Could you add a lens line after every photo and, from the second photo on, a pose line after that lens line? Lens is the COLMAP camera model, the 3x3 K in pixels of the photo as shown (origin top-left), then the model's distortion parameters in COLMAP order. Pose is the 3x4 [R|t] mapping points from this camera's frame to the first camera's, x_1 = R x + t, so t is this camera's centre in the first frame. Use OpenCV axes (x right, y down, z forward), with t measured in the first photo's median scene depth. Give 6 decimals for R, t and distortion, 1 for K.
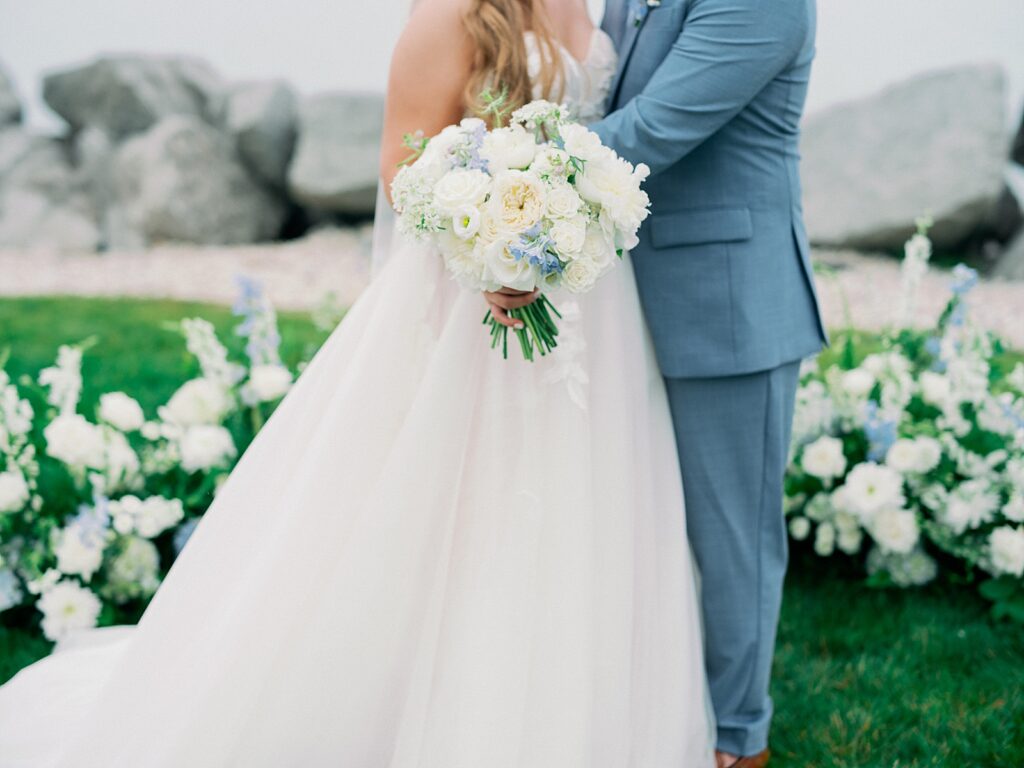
lens RADIAL K [[1947.2, 0, 512.0], [0, 1947.2, 384.0], [0, 0, 1]] dist [-0.074019, -0.436544]
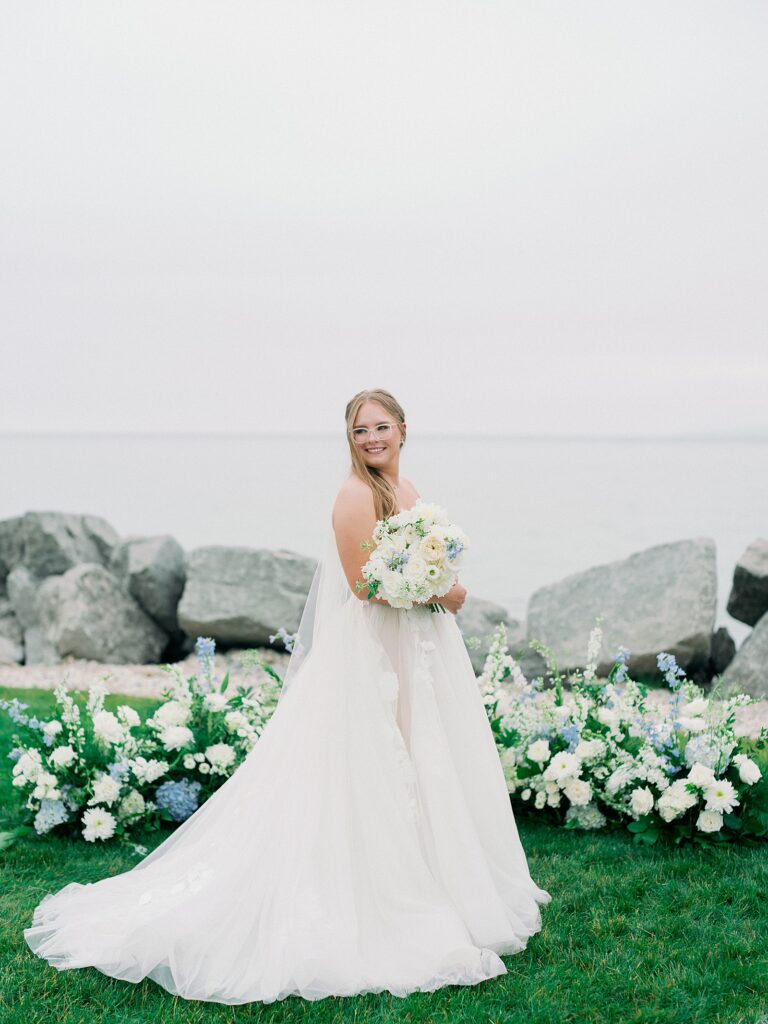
lens RADIAL K [[1947.2, 0, 384.0], [0, 1947.2, 512.0], [0, 0, 1]] dist [-0.074019, -0.436544]
pose [[0.999026, 0.032816, 0.029499, -0.035831], [-0.027011, 0.983433, -0.179250, 0.145433], [-0.034892, 0.178279, 0.983361, -0.746738]]
